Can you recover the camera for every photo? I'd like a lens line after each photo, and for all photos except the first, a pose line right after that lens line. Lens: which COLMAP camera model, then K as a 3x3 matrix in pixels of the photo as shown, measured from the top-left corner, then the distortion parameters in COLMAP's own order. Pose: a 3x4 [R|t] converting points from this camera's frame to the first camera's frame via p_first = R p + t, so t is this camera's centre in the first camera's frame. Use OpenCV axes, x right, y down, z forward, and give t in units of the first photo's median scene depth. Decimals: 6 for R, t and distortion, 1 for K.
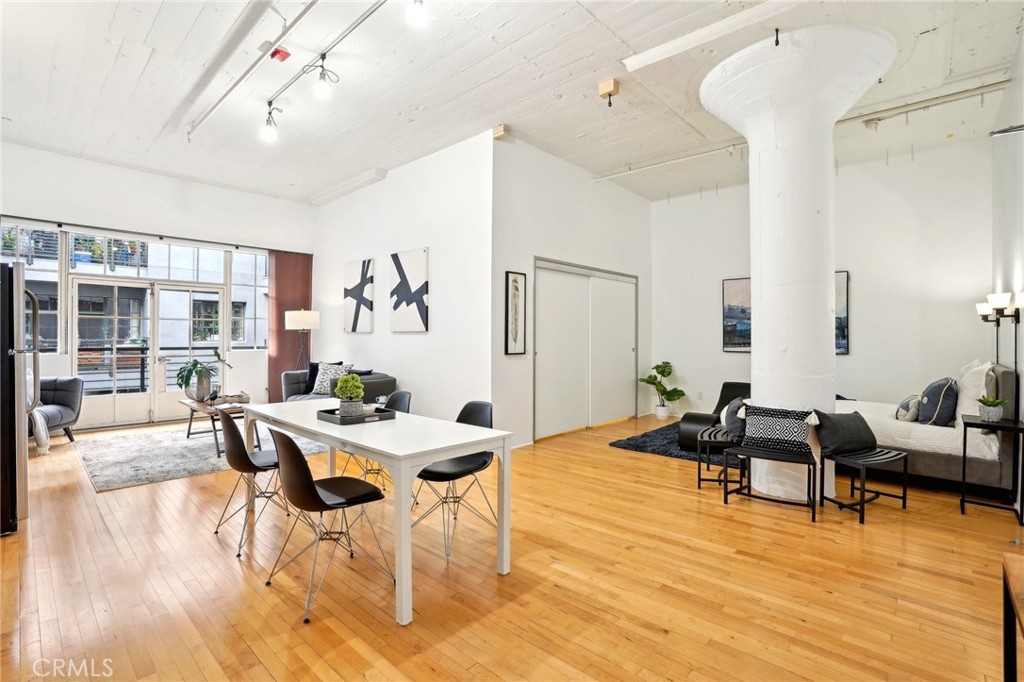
lens RADIAL K [[475.5, 0, 513.9], [0, 475.5, 335.7], [0, 0, 1]] dist [-0.075474, 0.030330]
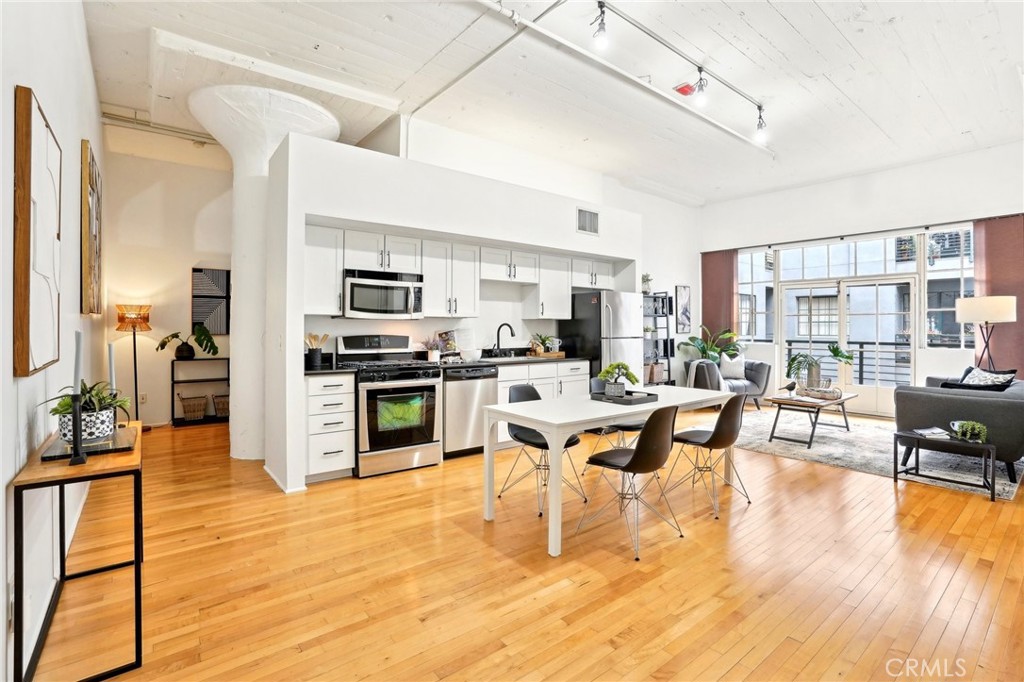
lens RADIAL K [[482.0, 0, 511.8], [0, 482.0, 324.3], [0, 0, 1]] dist [-0.074417, 0.030549]
pose [[-0.156760, -0.011877, -0.987565, 0.452789], [-0.004691, 0.999925, -0.011281, 0.001377], [0.987626, 0.002864, -0.156804, 0.462333]]
